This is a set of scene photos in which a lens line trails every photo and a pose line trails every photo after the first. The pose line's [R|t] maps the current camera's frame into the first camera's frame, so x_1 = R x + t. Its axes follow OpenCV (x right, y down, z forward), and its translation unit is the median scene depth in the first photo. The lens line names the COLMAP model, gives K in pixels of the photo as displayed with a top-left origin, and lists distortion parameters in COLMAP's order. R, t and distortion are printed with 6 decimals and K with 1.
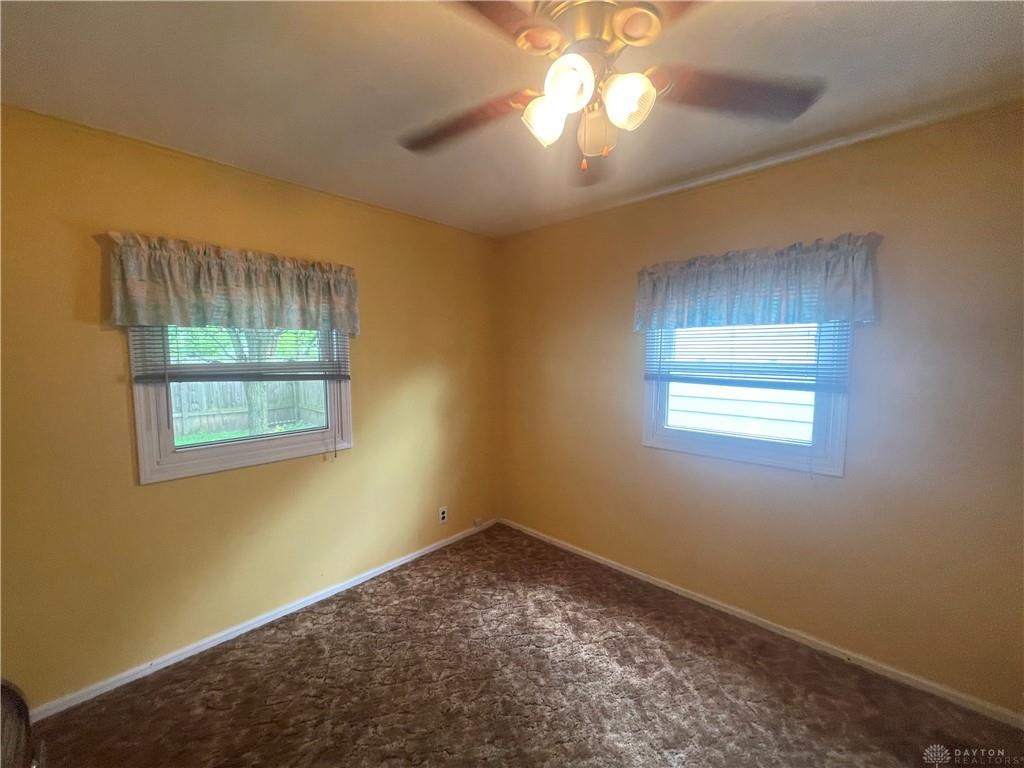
lens RADIAL K [[412.3, 0, 512.0], [0, 412.3, 384.0], [0, 0, 1]] dist [0.001636, 0.000086]
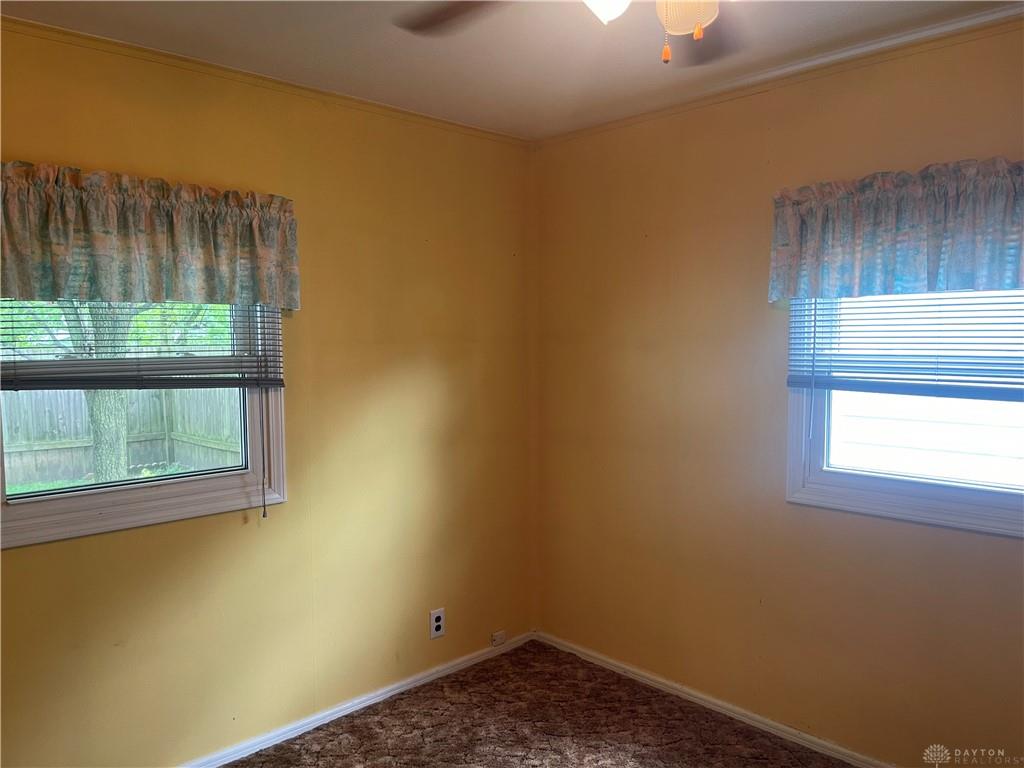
lens RADIAL K [[775.8, 0, 525.0], [0, 775.8, 384.3], [0, 0, 1]] dist [0.030457, -0.009421]
pose [[0.999022, -0.001556, -0.044199, 0.003615], [0.000807, 0.999856, -0.016950, 0.005416], [0.044219, 0.016898, 0.998879, -0.104475]]
